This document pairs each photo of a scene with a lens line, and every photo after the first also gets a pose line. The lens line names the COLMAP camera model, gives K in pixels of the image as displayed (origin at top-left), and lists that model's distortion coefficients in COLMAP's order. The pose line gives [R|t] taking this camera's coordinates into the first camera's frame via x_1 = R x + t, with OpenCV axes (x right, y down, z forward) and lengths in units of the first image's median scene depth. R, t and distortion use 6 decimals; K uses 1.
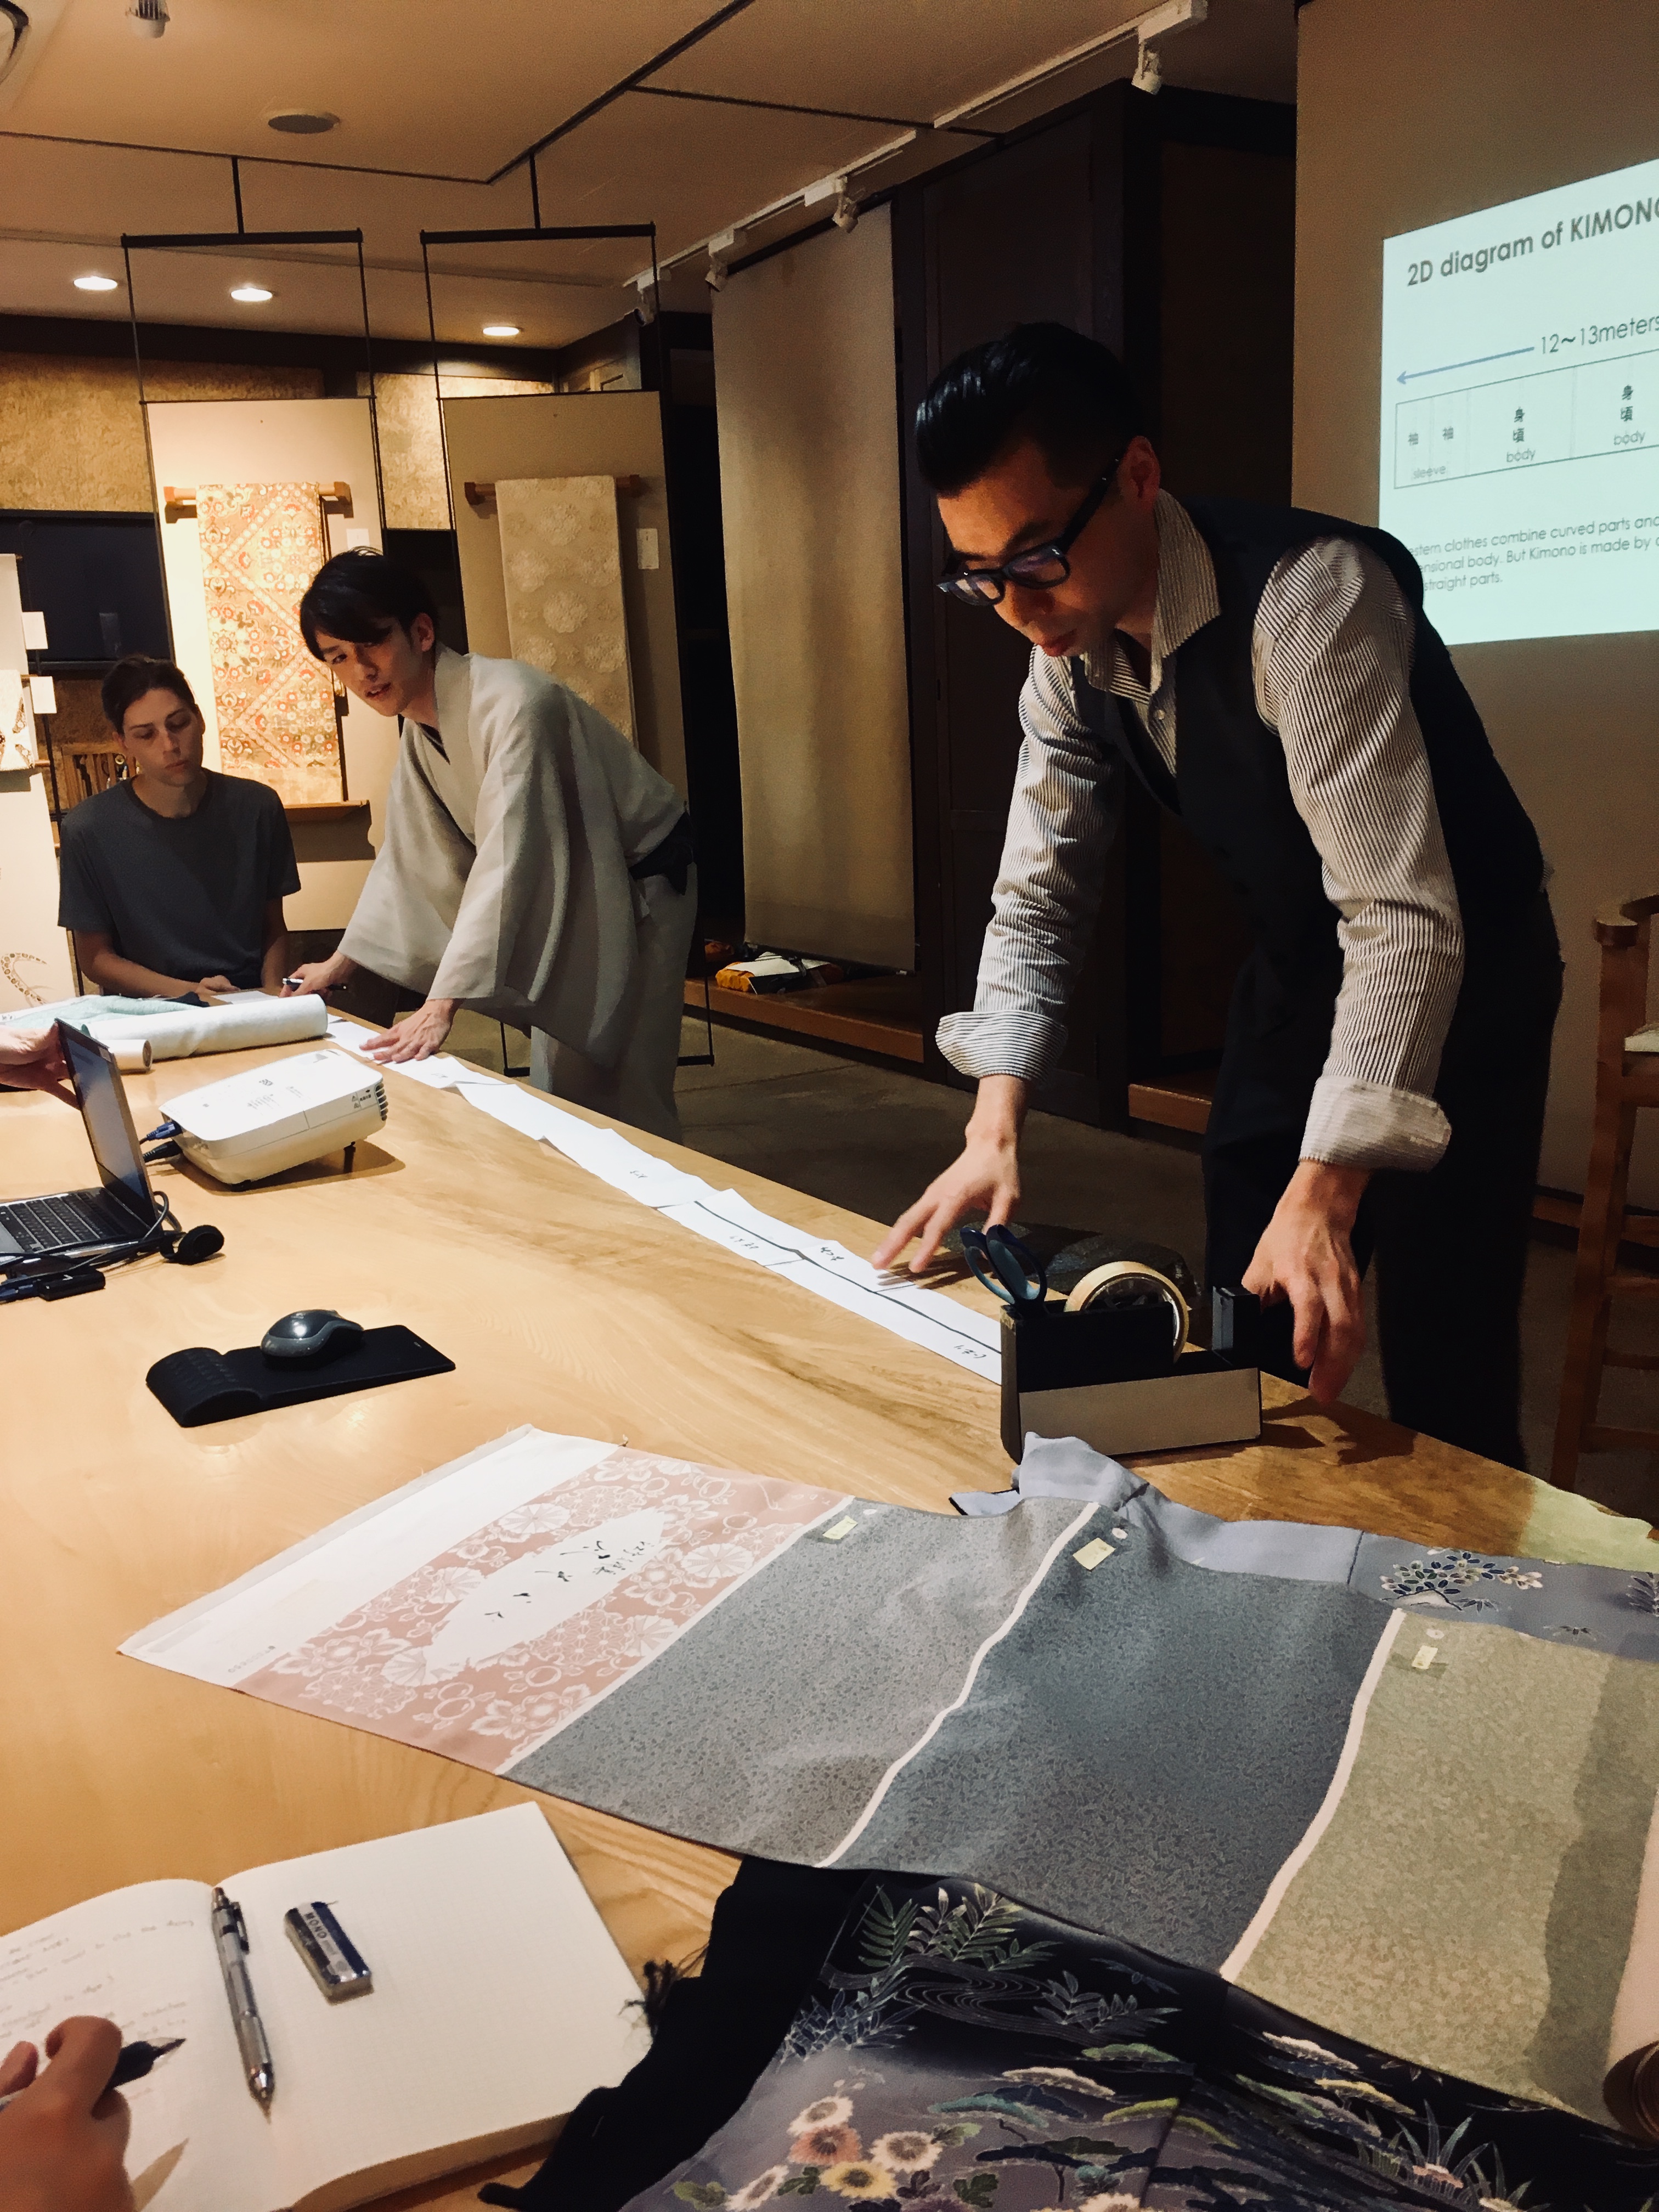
lens RADIAL K [[1874.9, 0, 829.5], [0, 1874.9, 1106.0], [0, 0, 1]] dist [0.091793, -0.146658]
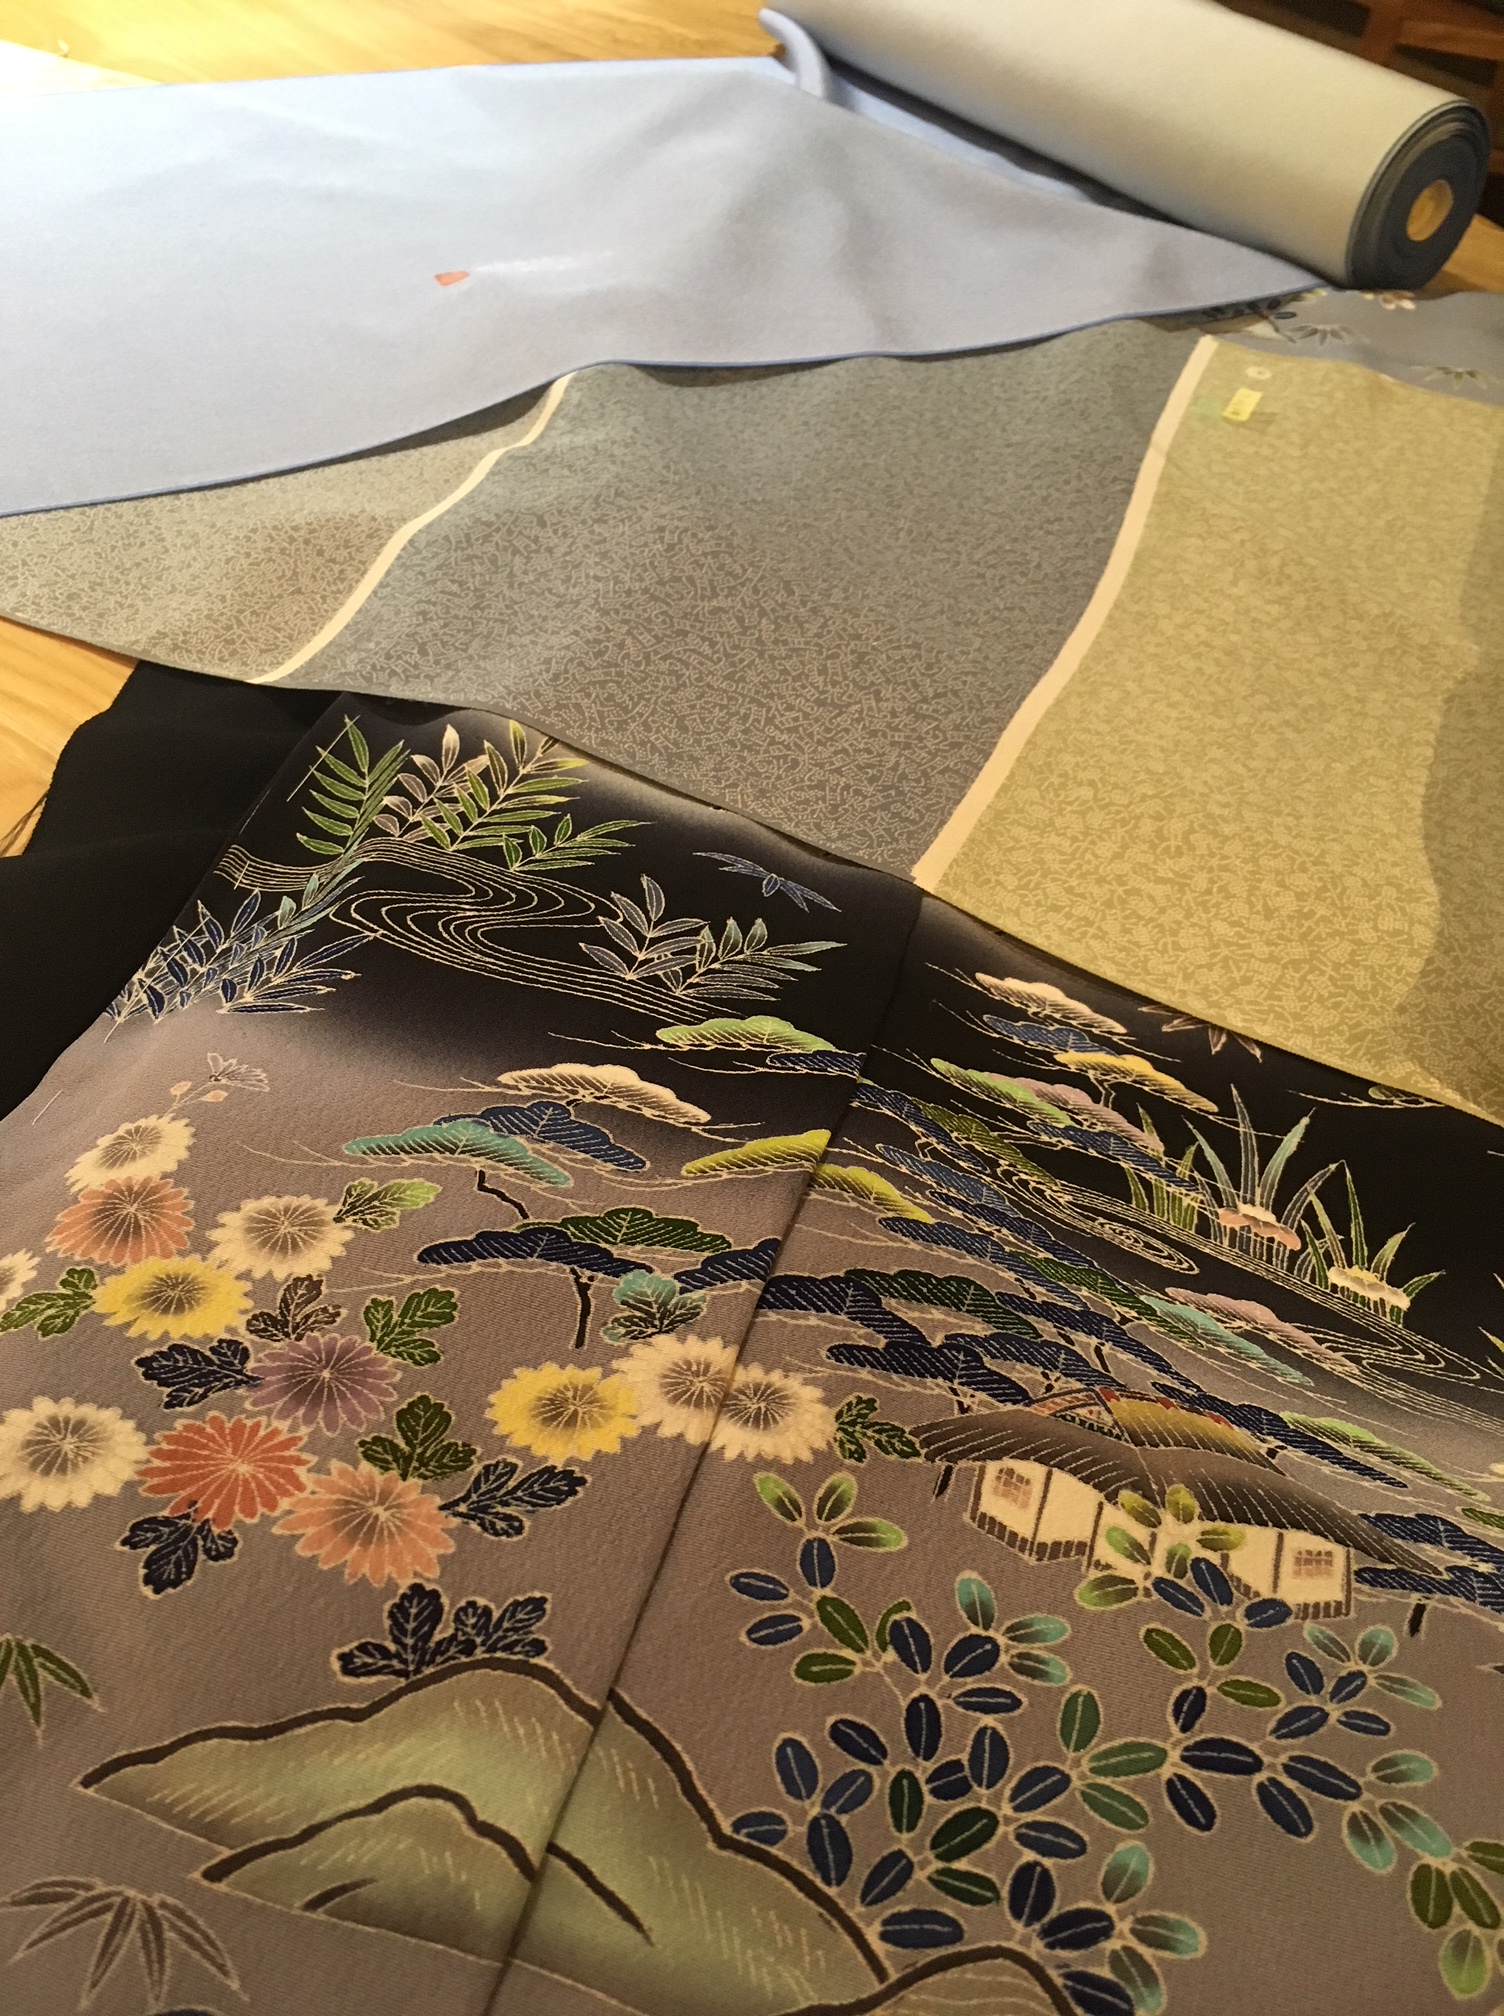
lens RADIAL K [[1708.8, 0, 752.0], [0, 1708.8, 1008.0], [0, 0, 1]] dist [0.091793, -0.146658]
pose [[0.991119, 0.003452, 0.132931, 0.085479], [-0.075560, 0.837219, 0.541623, 0.205535], [-0.109422, -0.546857, 0.830045, 0.539073]]
